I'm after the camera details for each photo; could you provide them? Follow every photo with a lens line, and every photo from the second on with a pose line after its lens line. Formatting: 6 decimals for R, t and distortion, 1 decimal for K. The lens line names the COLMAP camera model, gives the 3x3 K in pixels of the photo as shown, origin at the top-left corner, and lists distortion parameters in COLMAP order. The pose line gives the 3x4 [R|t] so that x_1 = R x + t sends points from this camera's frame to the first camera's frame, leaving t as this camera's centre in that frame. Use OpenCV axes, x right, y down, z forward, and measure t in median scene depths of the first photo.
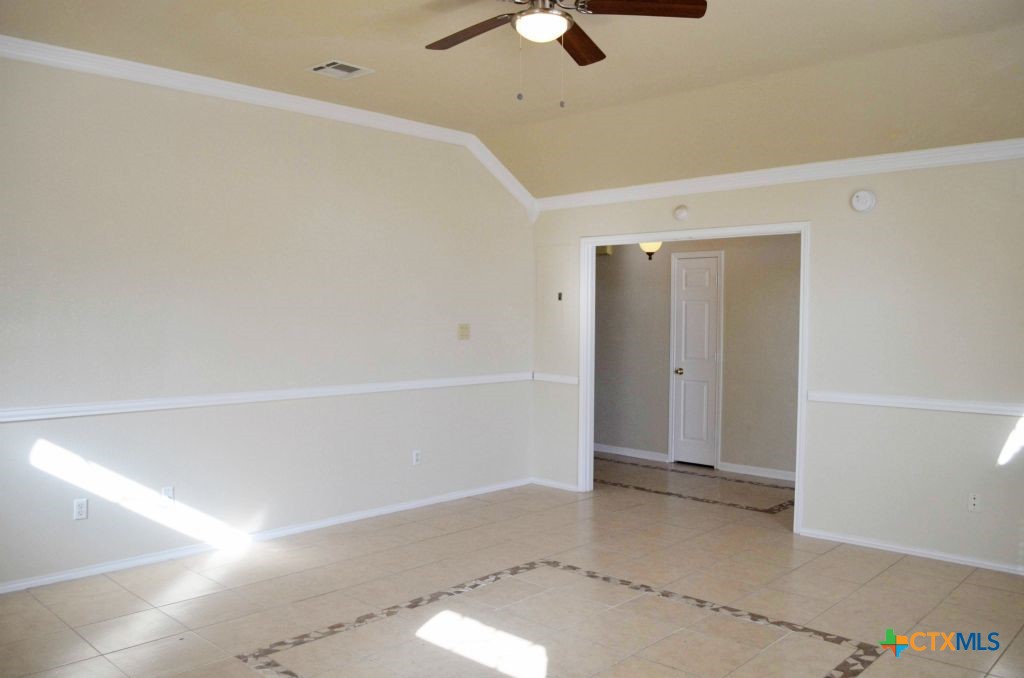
lens RADIAL K [[818.0, 0, 512.0], [0, 818.0, 339.0], [0, 0, 1]] dist [-0.064109, -0.000328]
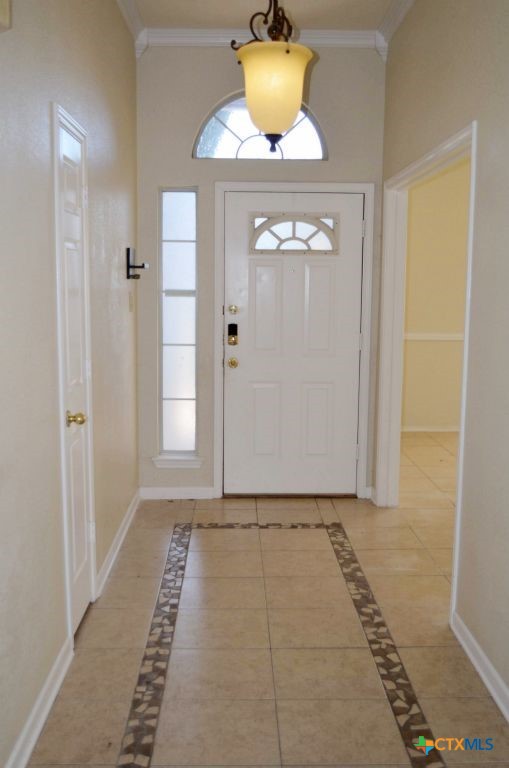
lens RADIAL K [[833.0, 0, 254.5], [0, 833.0, 384.0], [0, 0, 1]] dist [0.396604, 0.000748]
pose [[-0.701371, -0.103331, 0.705267, -0.272391], [0.008898, 0.988090, 0.153617, -0.074605], [-0.712741, 0.114018, -0.692099, 2.144903]]
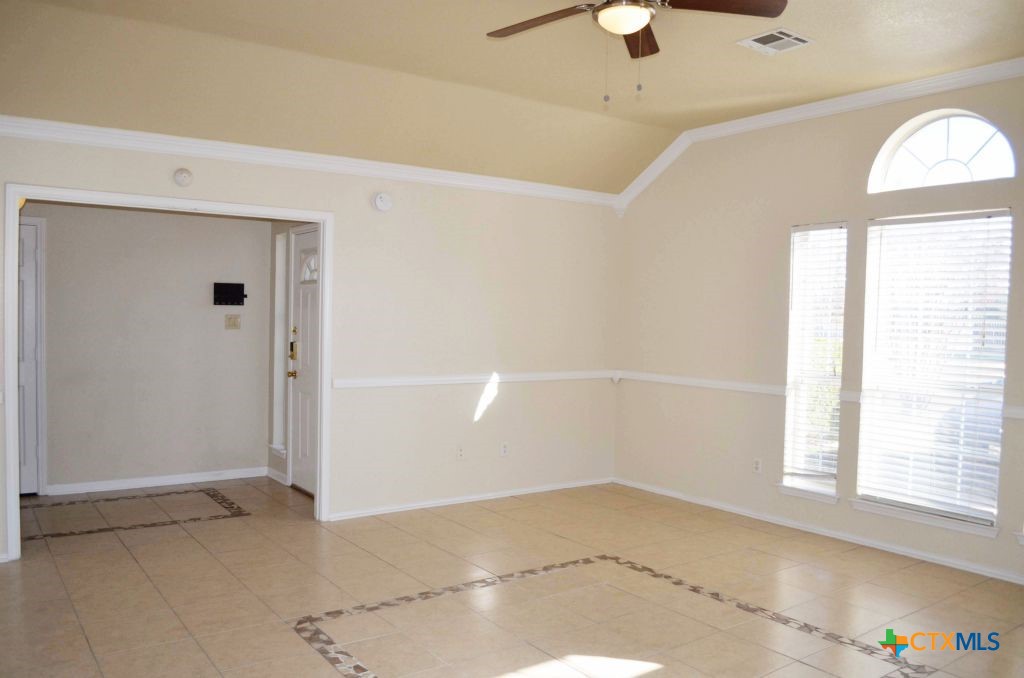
lens RADIAL K [[818.0, 0, 512.0], [0, 818.0, 339.0], [0, 0, 1]] dist [-0.064109, -0.000328]
pose [[0.186212, -0.033244, 0.981947, -0.703432], [0.010417, 0.999438, 0.031861, -0.019848], [-0.982454, 0.004296, 0.186454, 0.688811]]
